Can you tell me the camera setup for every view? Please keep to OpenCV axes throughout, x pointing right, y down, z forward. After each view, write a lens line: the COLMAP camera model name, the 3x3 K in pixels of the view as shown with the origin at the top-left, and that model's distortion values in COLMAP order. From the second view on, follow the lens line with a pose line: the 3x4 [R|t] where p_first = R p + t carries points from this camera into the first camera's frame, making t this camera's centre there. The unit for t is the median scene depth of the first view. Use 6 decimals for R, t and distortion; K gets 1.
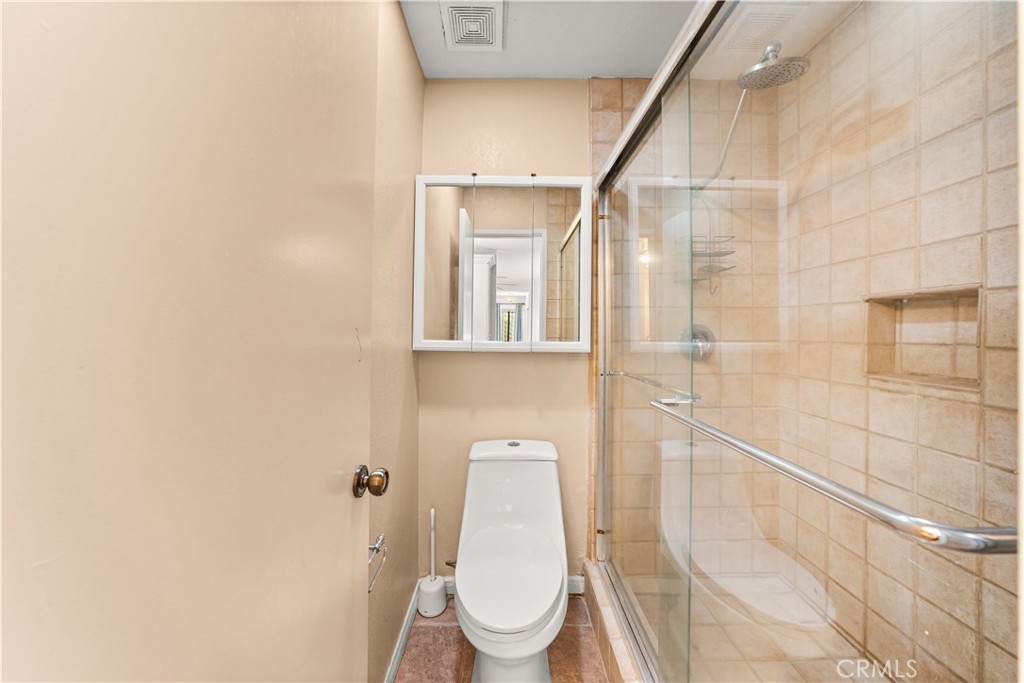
lens RADIAL K [[367.1, 0, 514.4], [0, 367.1, 345.4], [0, 0, 1]] dist [-0.022554, 0.008385]
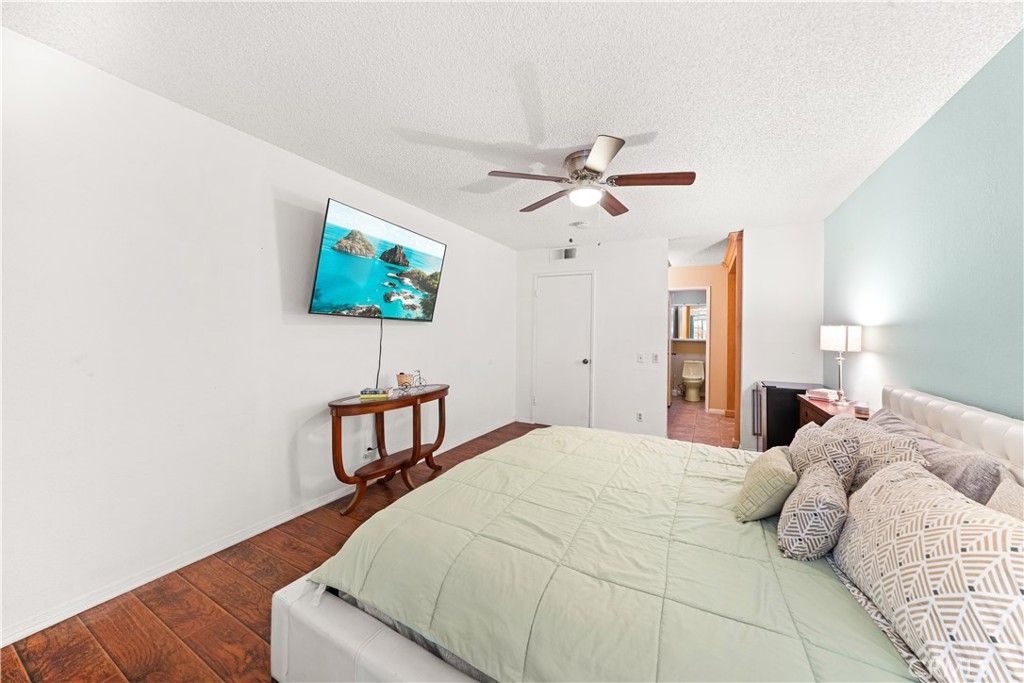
lens RADIAL K [[362.7, 0, 512.0], [0, 362.7, 341.5], [0, 0, 1]] dist [-0.008237, 0.000213]
pose [[0.871999, -0.009530, -0.489415, 0.238056], [0.002720, 0.999889, -0.014624, 0.079816], [0.489501, 0.011421, 0.871928, -4.108583]]
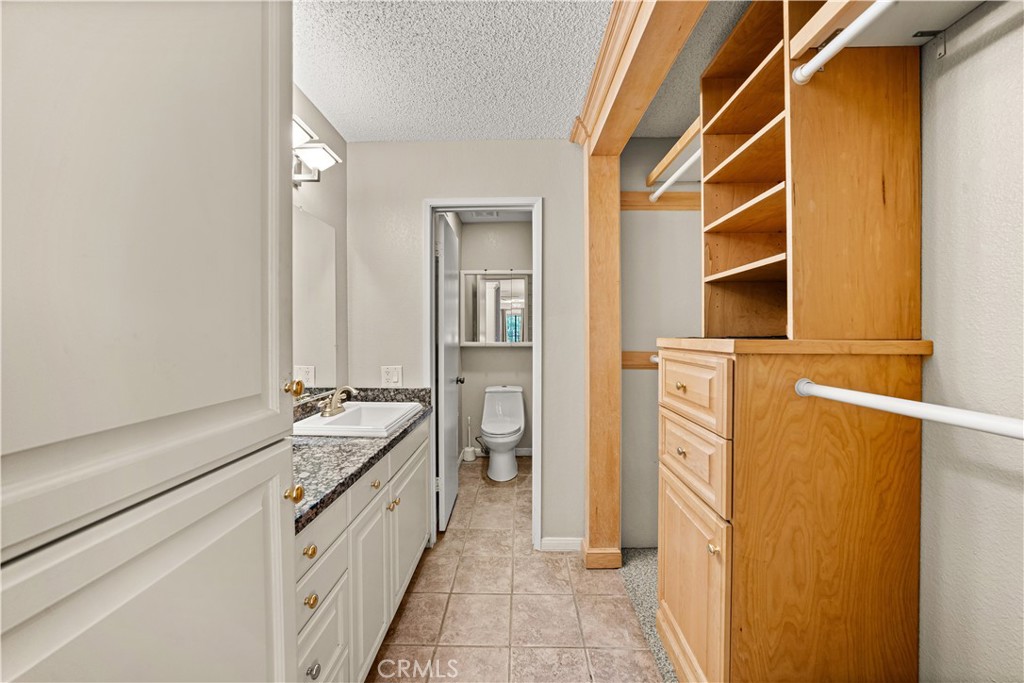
lens RADIAL K [[450.2, 0, 512.0], [0, 450.2, 341.5], [0, 0, 1]] dist [-0.011613, 0.000098]
pose [[0.999347, -0.013773, -0.033415, 0.141309], [0.012978, 0.999630, -0.023888, 0.054319], [0.033732, 0.023438, 0.999156, -1.776661]]
